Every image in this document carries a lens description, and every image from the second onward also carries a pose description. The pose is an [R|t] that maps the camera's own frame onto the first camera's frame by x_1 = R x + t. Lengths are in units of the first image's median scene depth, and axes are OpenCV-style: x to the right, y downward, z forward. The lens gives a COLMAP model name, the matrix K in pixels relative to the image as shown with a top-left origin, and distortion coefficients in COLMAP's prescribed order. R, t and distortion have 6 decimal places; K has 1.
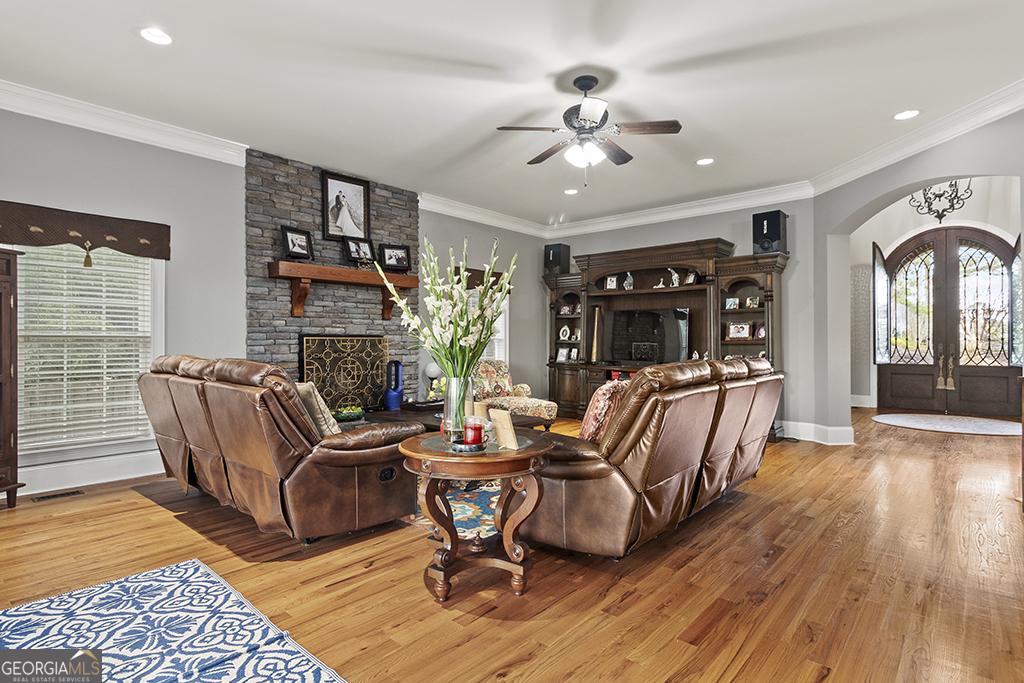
lens RADIAL K [[529.7, 0, 507.3], [0, 529.7, 342.9], [0, 0, 1]] dist [0.005978, -0.001731]
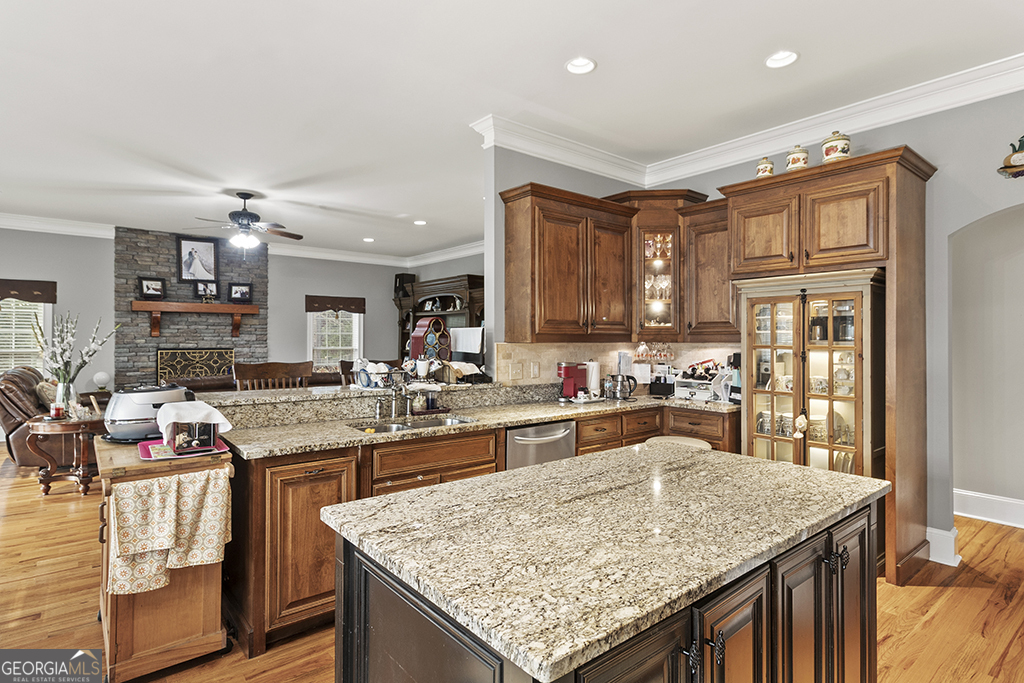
lens RADIAL K [[529.7, 0, 515.3], [0, 529.7, 338.6], [0, 0, 1]] dist [0.005978, -0.001731]
pose [[0.987257, 0.004175, -0.159077, 0.800521], [-0.004560, 0.999987, -0.002055, -0.044335], [0.159067, 0.002754, 0.987264, -0.287342]]
